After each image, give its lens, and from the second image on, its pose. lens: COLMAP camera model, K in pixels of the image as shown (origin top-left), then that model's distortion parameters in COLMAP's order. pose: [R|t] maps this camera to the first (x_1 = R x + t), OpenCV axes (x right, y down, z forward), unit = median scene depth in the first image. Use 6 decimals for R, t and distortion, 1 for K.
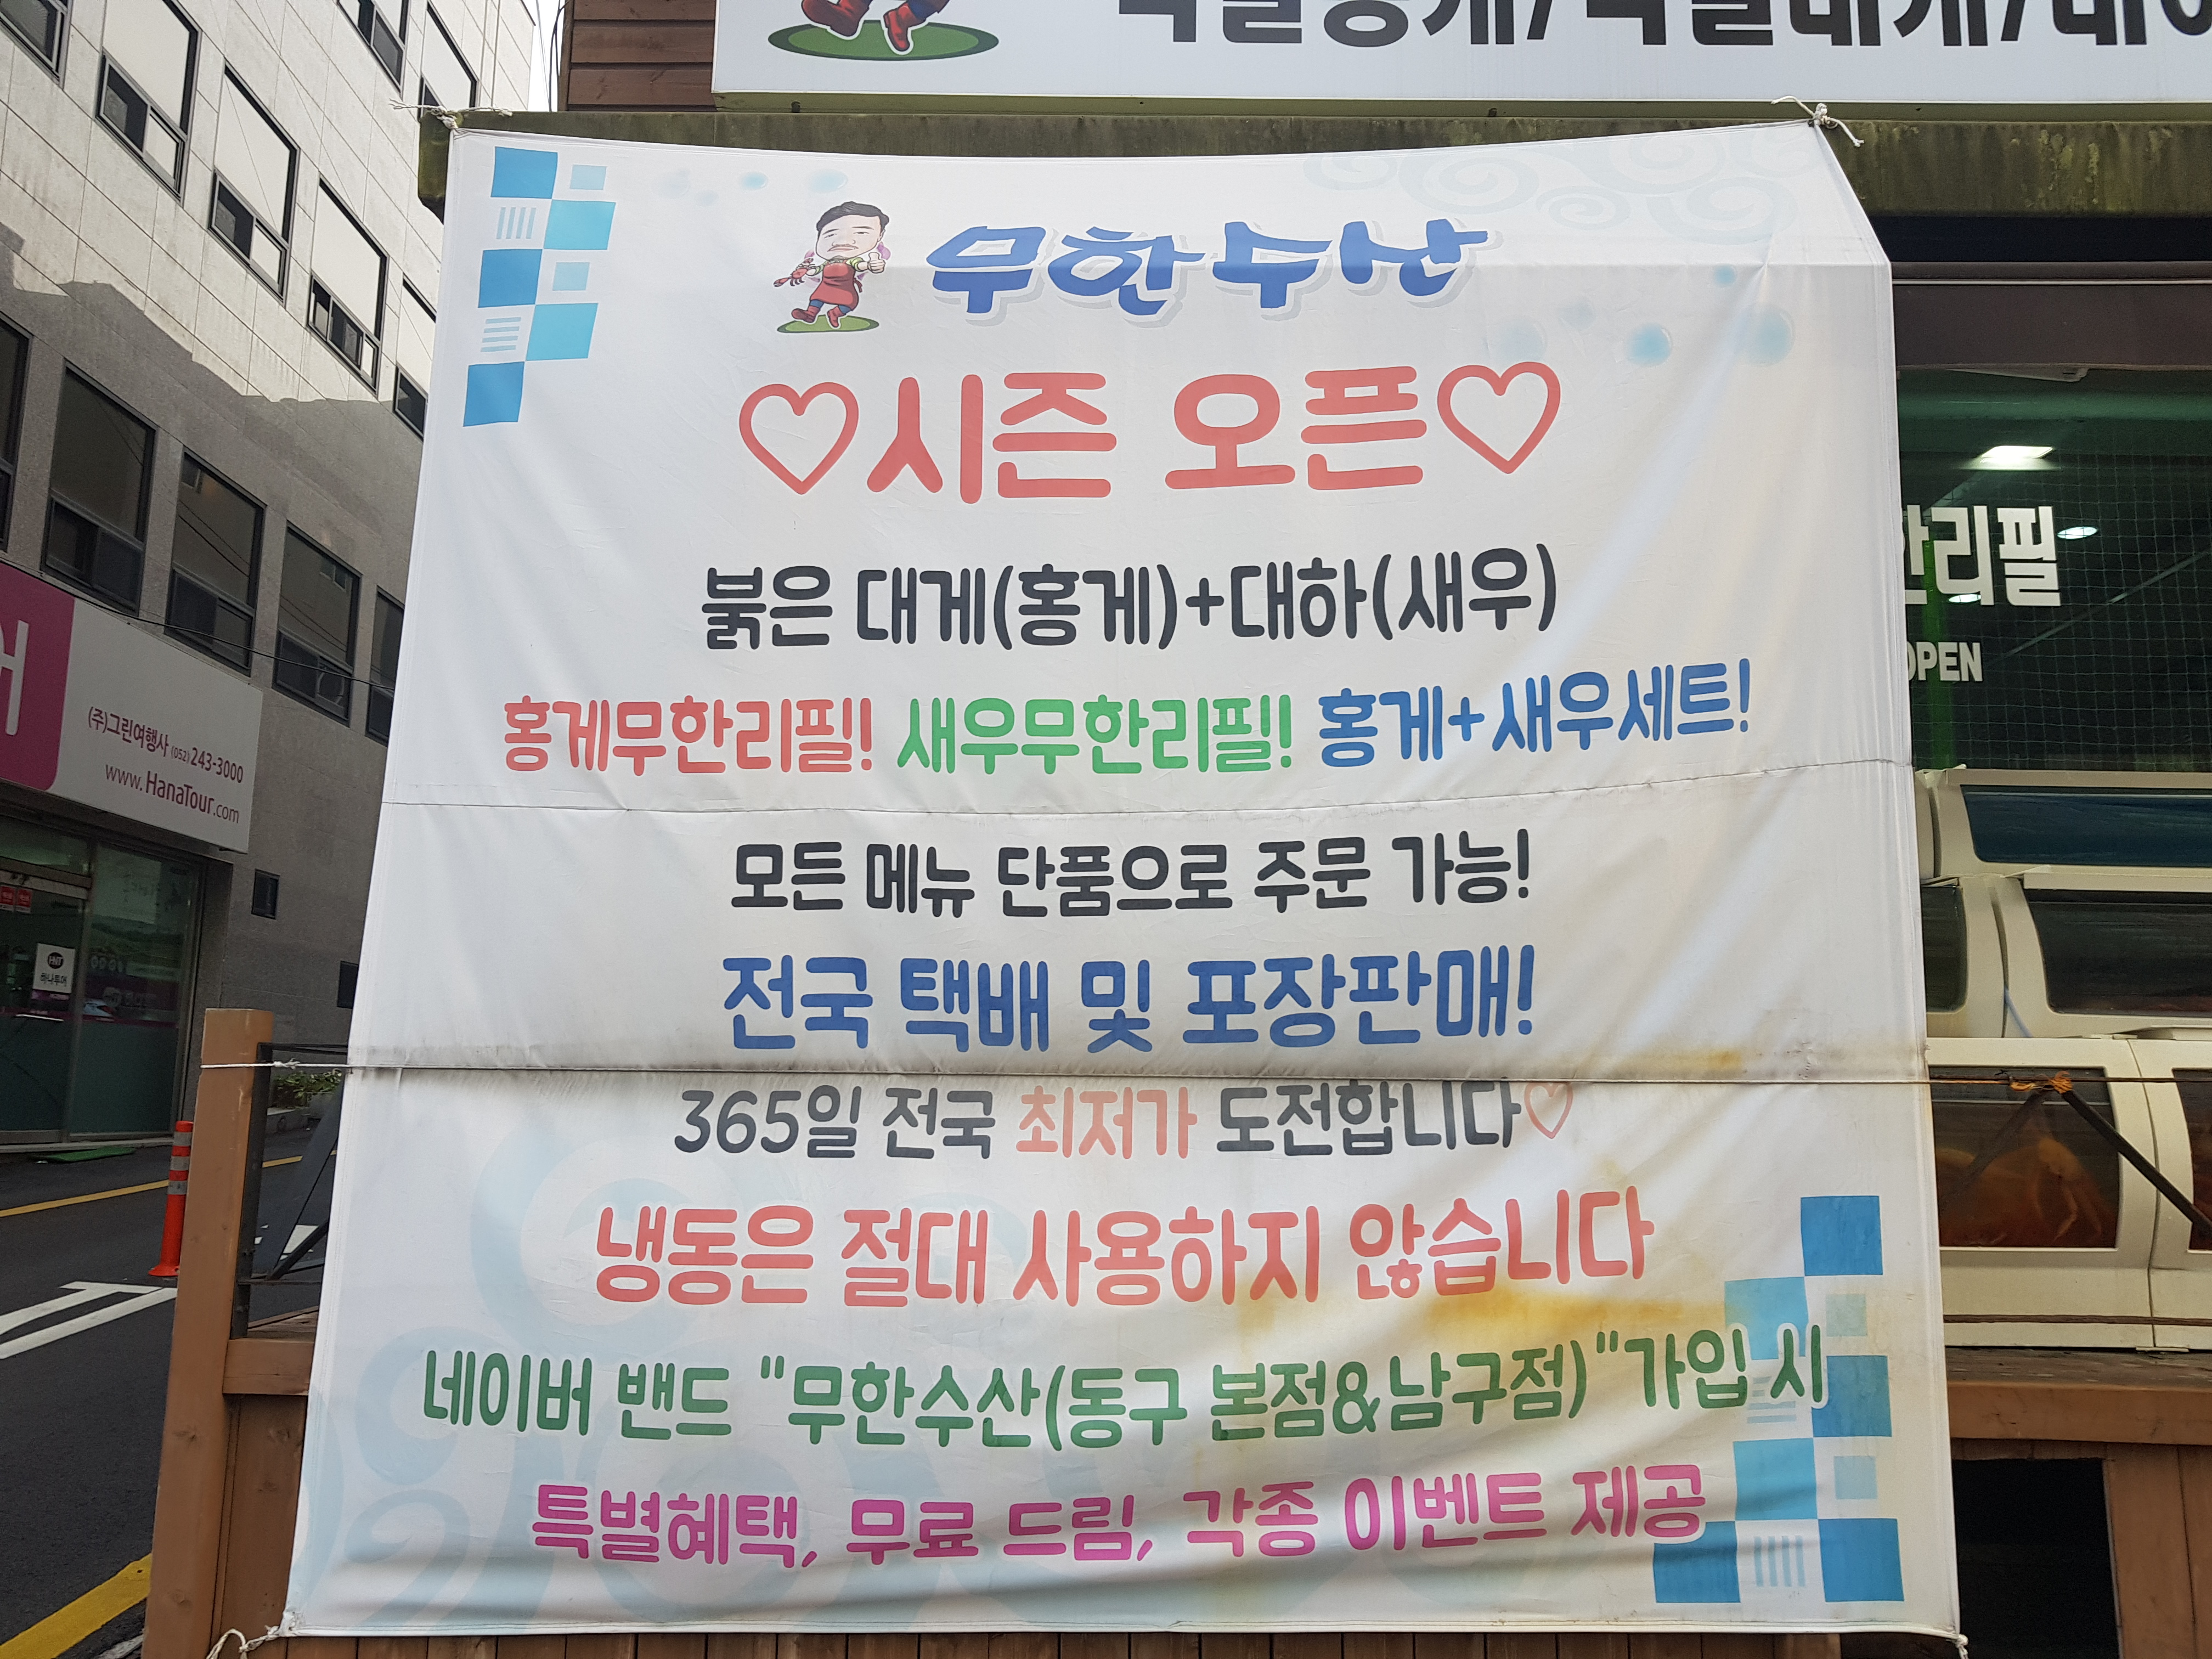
lens RADIAL K [[1715.0, 0, 1080.4], [0, 1715.0, 814.8], [0, 0, 1]] dist [0.086059, -0.134088]
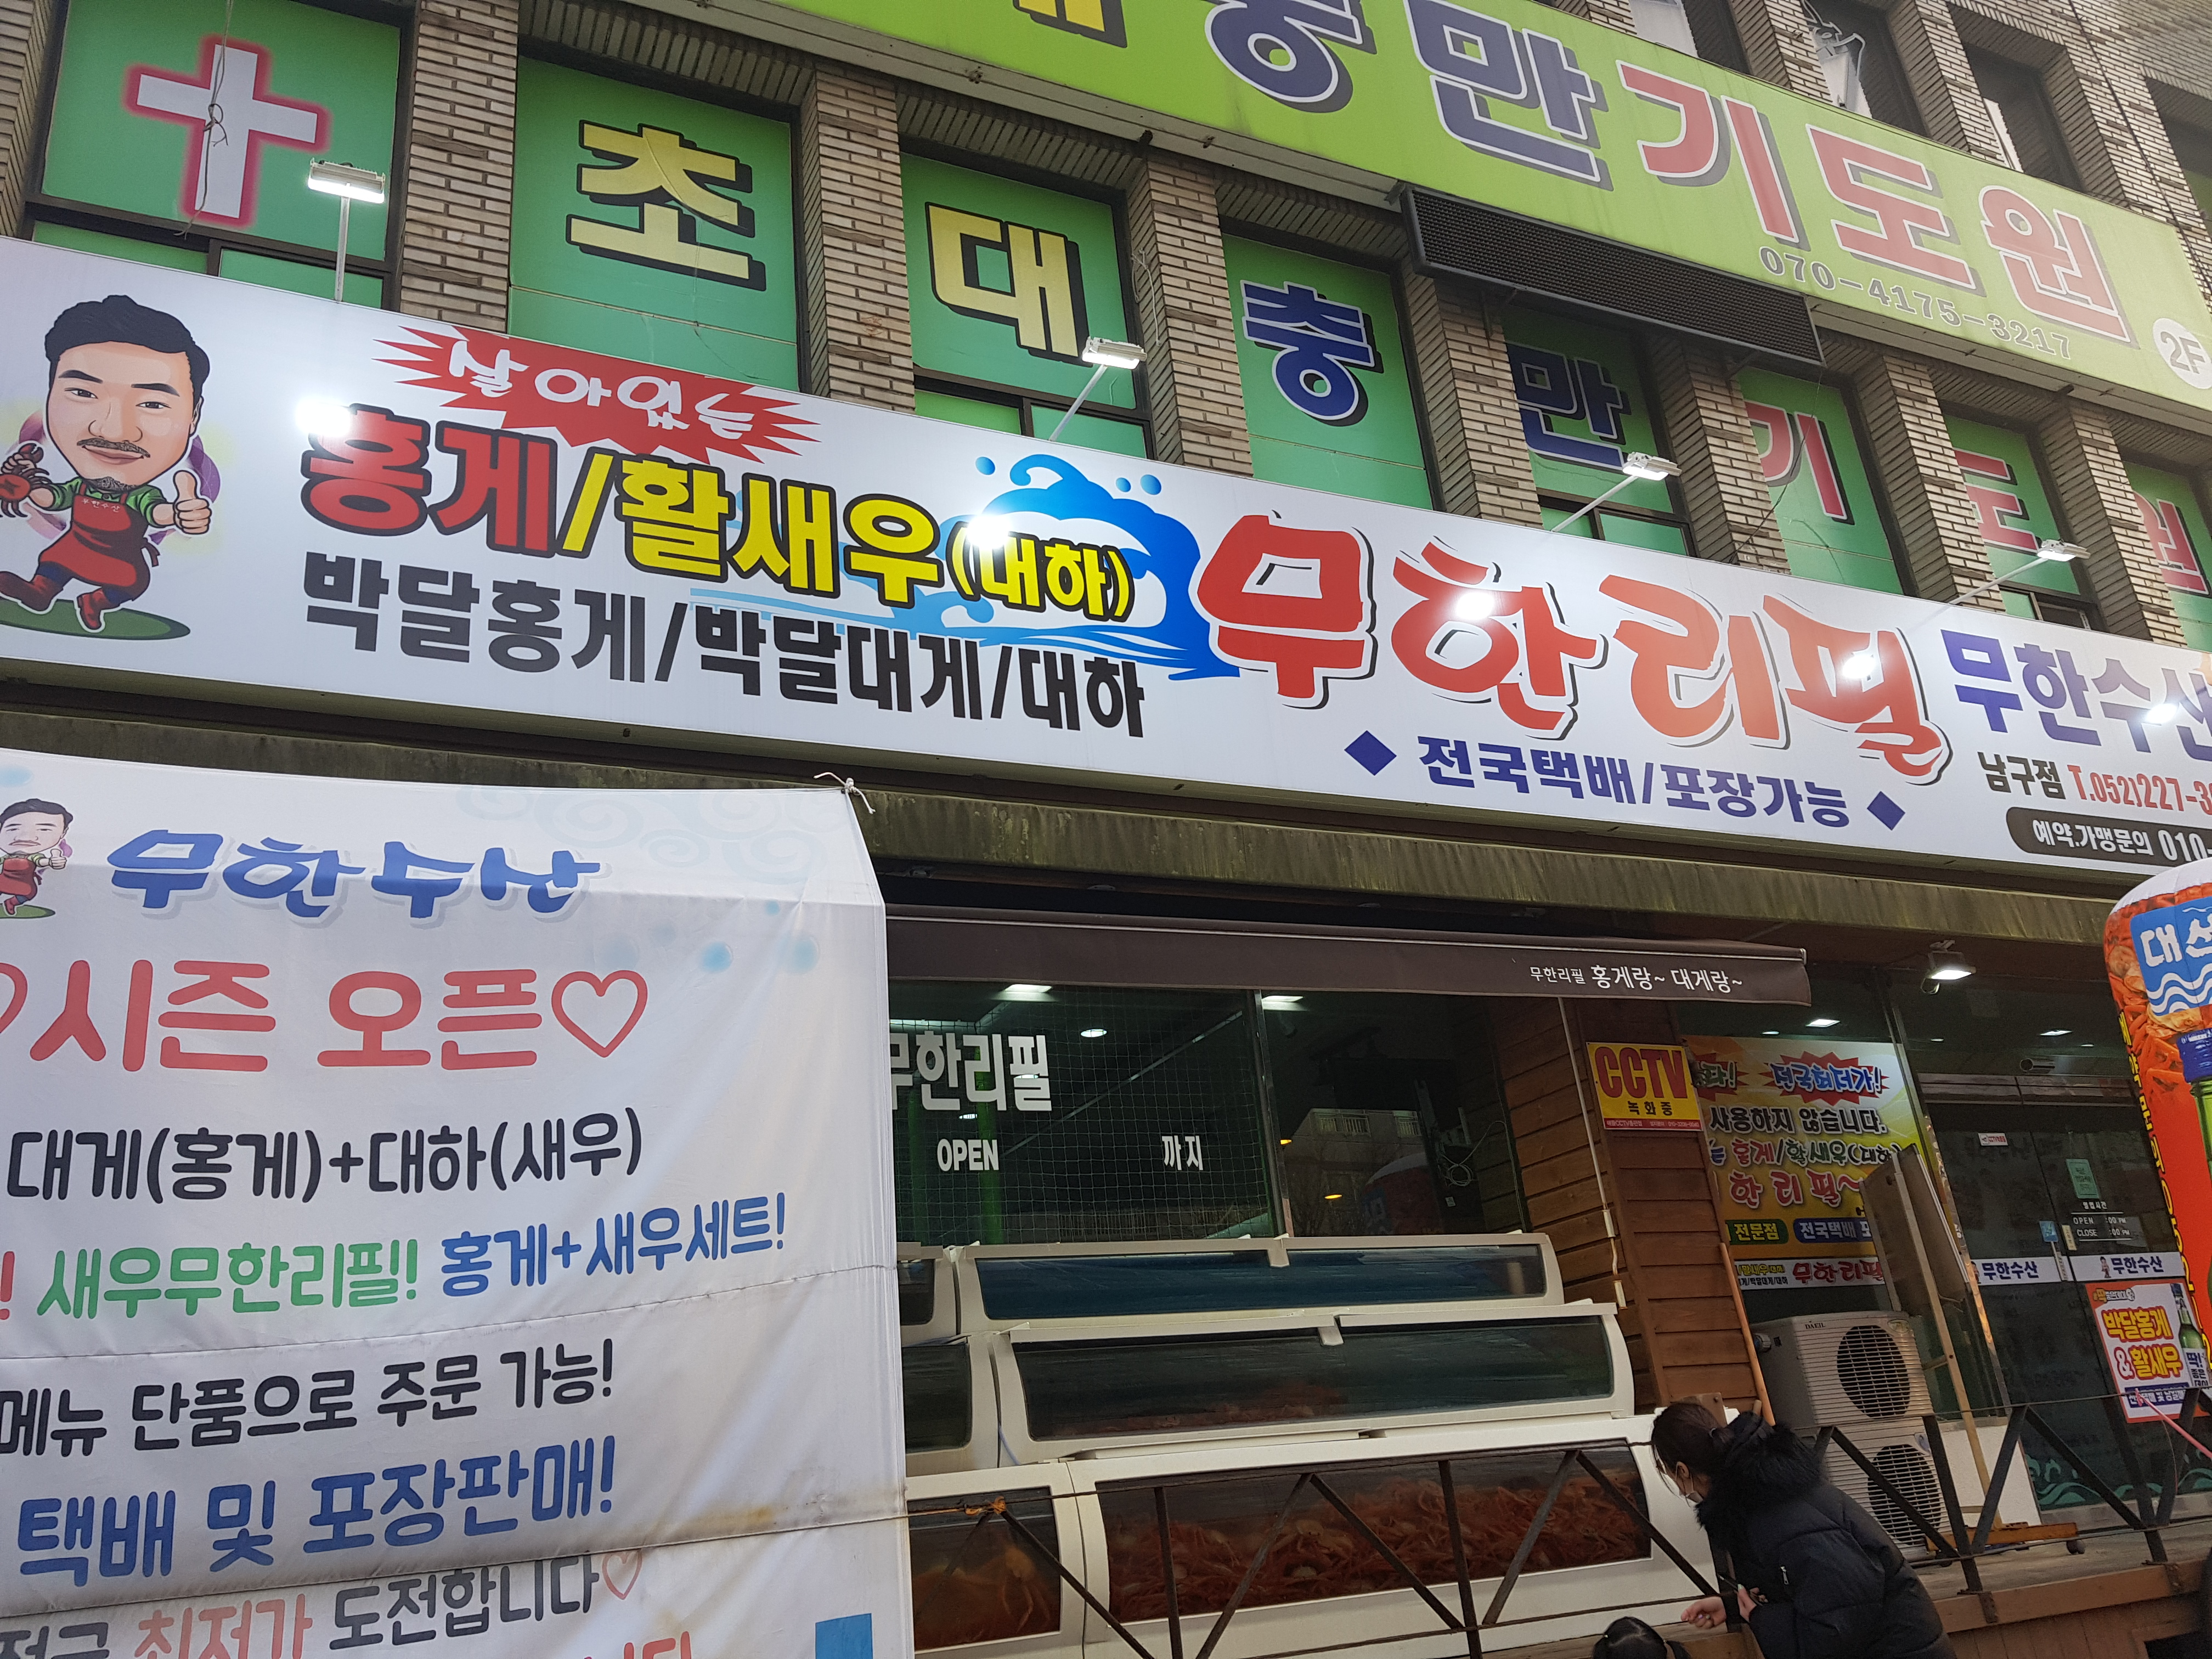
lens RADIAL K [[1715.0, 0, 1080.4], [0, 1715.0, 814.8], [0, 0, 1]] dist [0.086059, -0.134088]
pose [[0.901193, 0.064488, 0.428594, -0.001886], [0.037549, 0.973534, -0.225436, -0.065650], [-0.431789, 0.219254, 0.874920, -0.346417]]
